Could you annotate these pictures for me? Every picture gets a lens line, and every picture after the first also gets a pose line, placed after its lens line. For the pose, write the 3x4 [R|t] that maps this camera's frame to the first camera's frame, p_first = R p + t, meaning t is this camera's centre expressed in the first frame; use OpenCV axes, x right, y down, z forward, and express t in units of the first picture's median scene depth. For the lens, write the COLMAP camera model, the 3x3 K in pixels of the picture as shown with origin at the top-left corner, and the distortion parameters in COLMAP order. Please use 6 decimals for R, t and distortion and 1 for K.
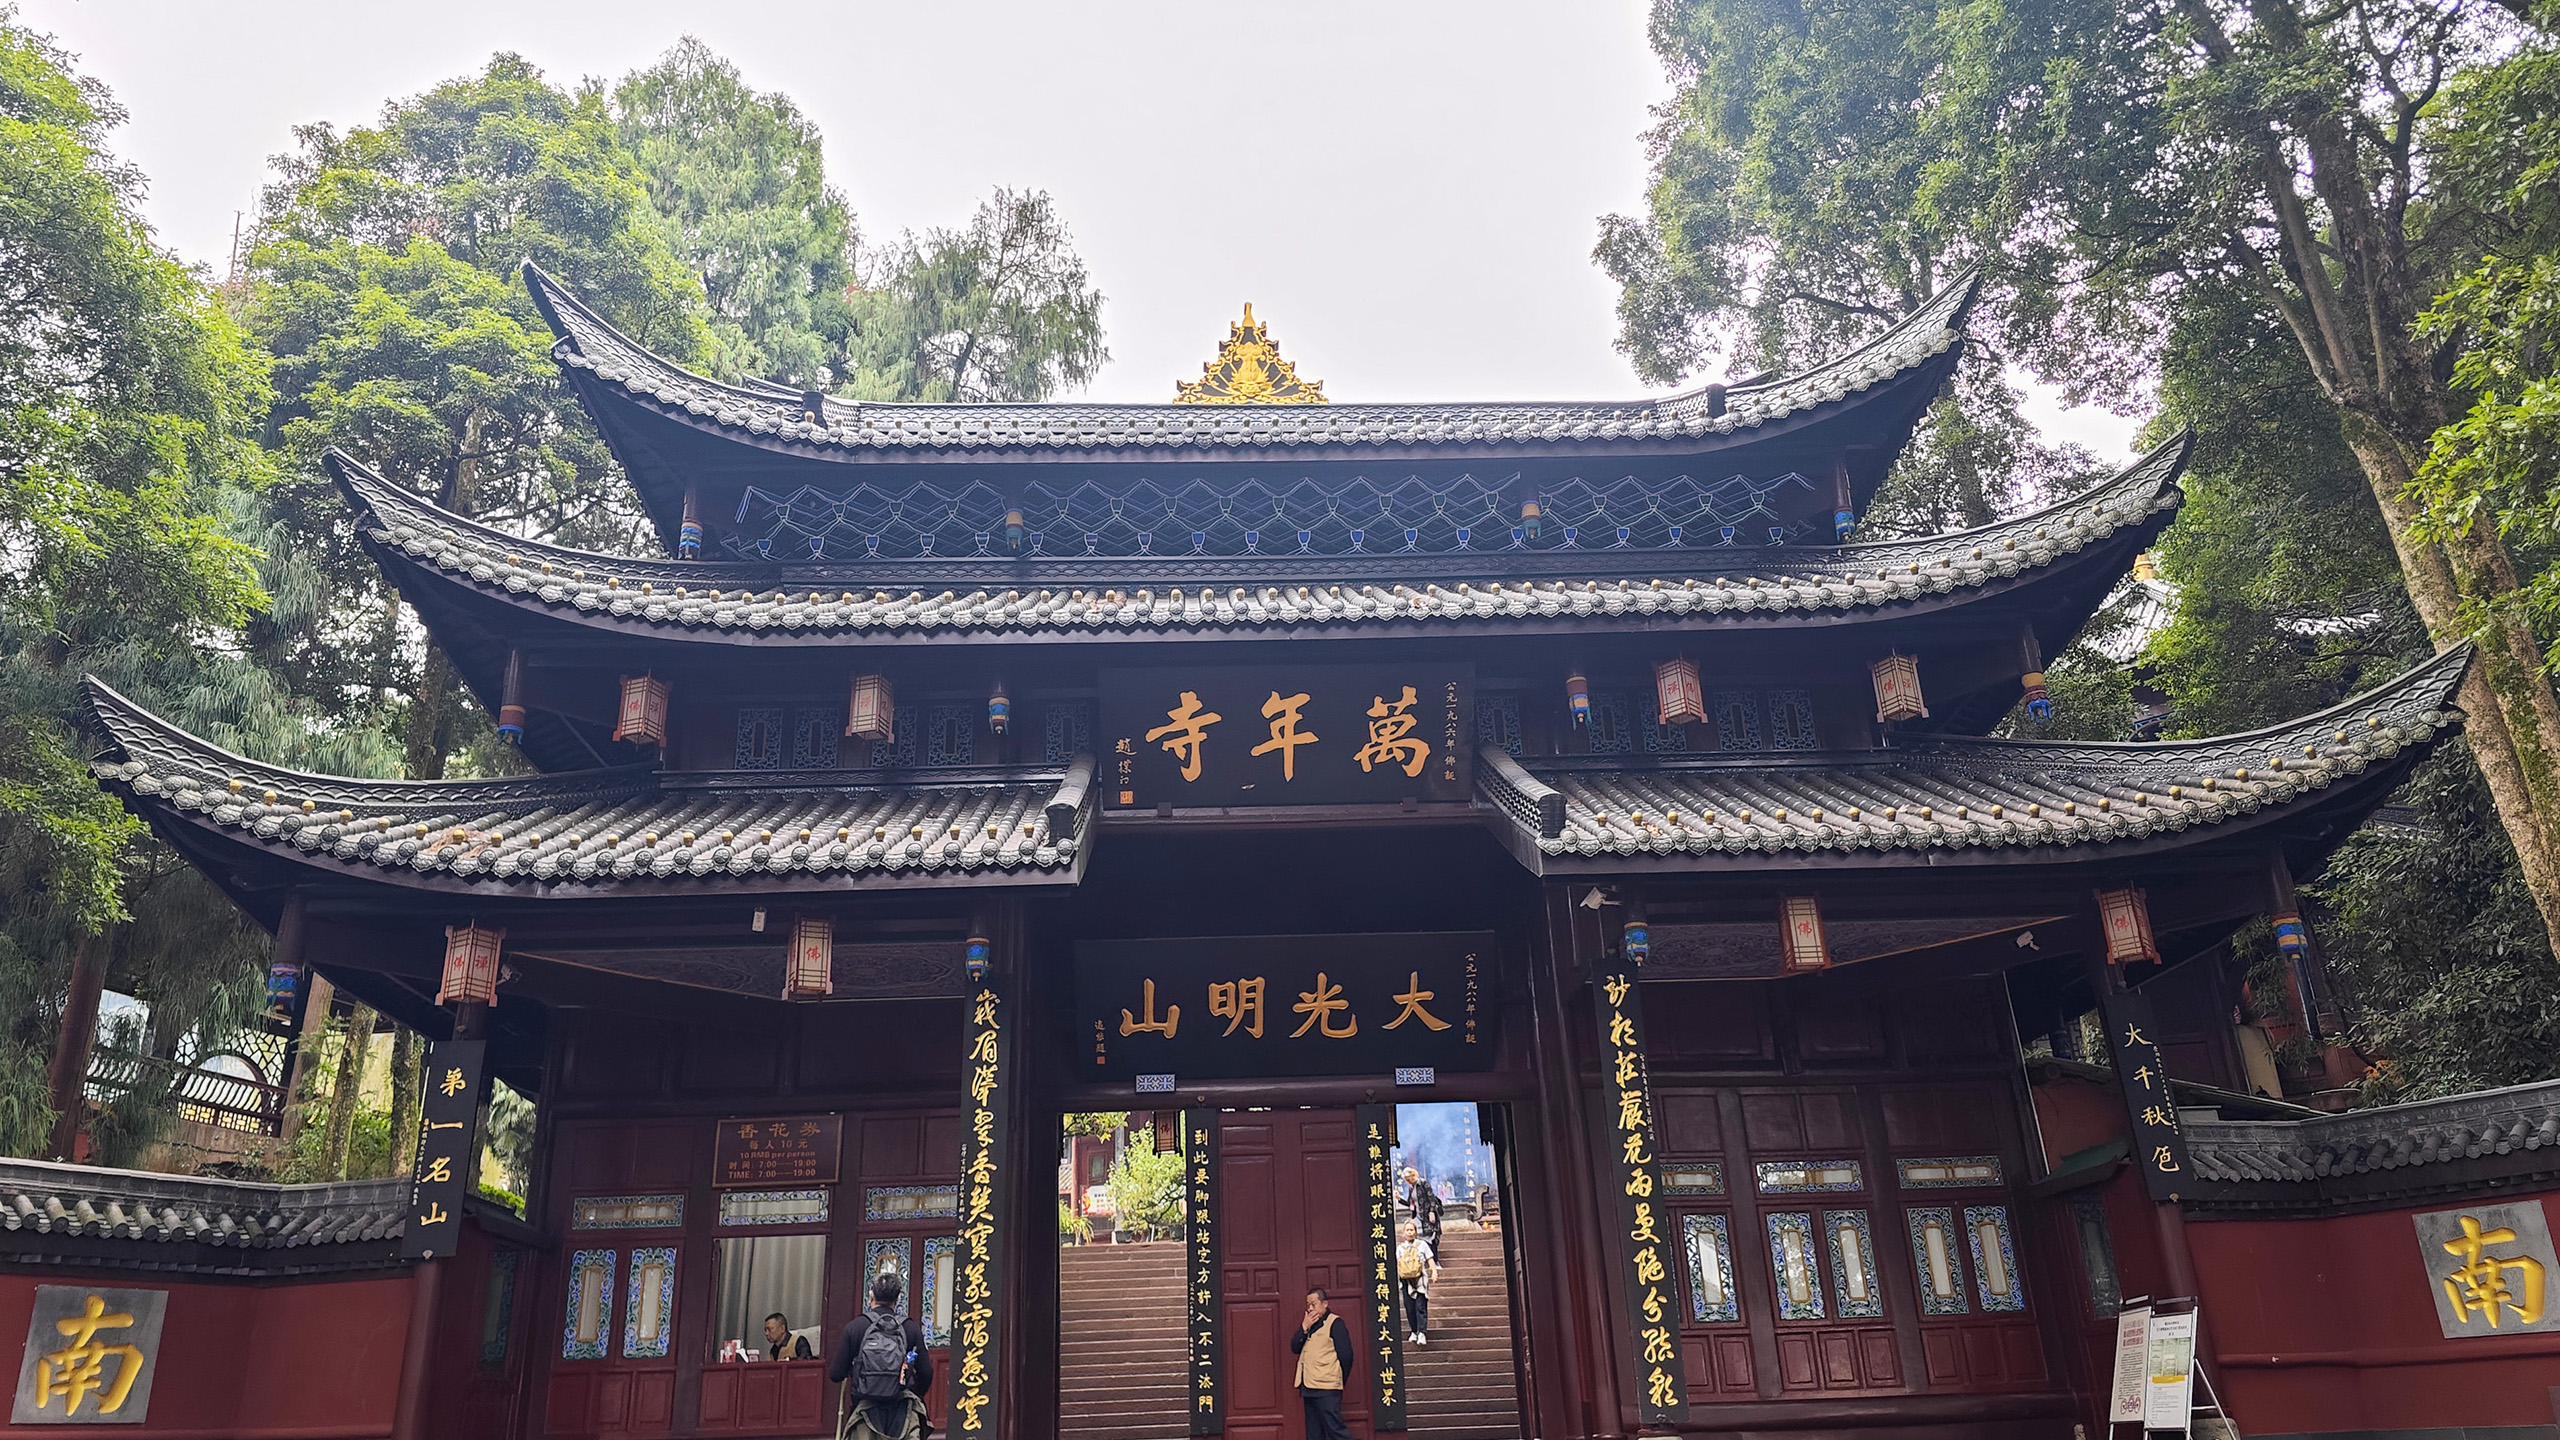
lens RADIAL K [[1665.9, 0, 1280.0], [0, 1665.9, 720.0], [0, 0, 1]] dist [0.062789, -0.080815]
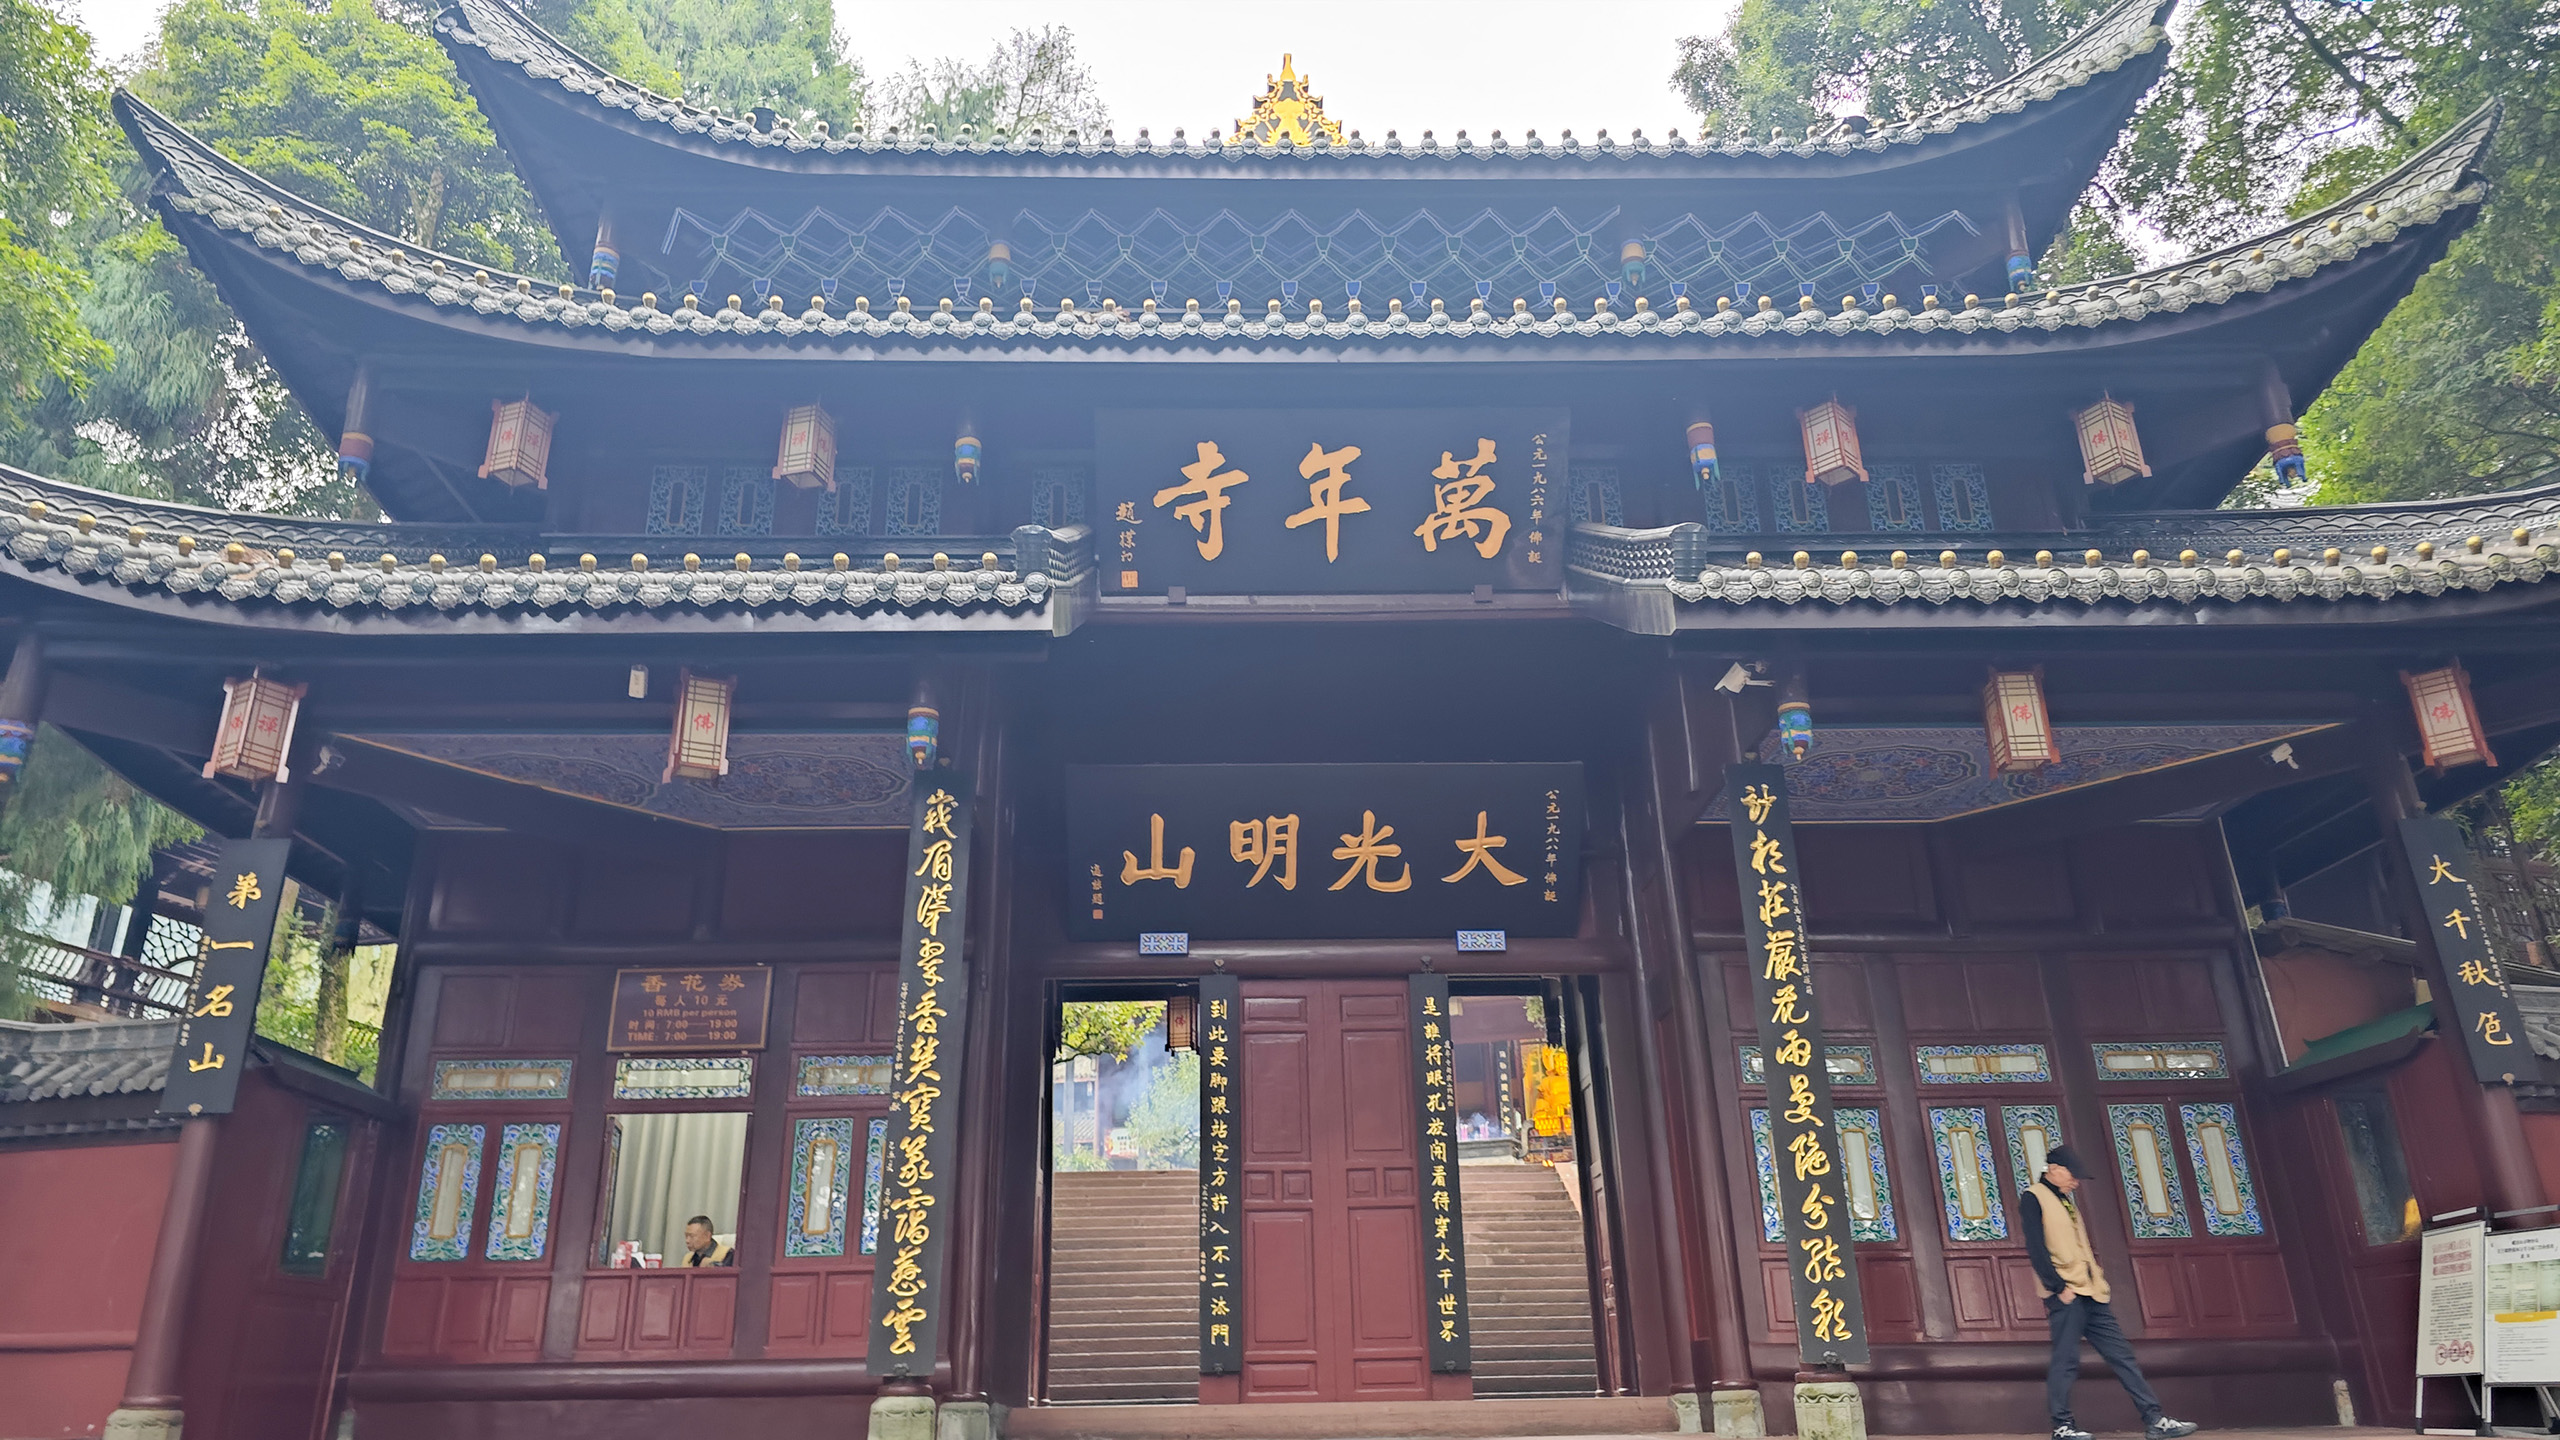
lens RADIAL K [[1557.0, 0, 1280.0], [0, 1557.0, 720.0], [0, 0, 1]] dist [0.036361, -0.032869]
pose [[0.999744, 0.012217, -0.019060, -0.004851], [-0.012290, 0.999917, -0.003735, 0.118685], [0.019013, 0.003968, 0.999811, 0.257754]]
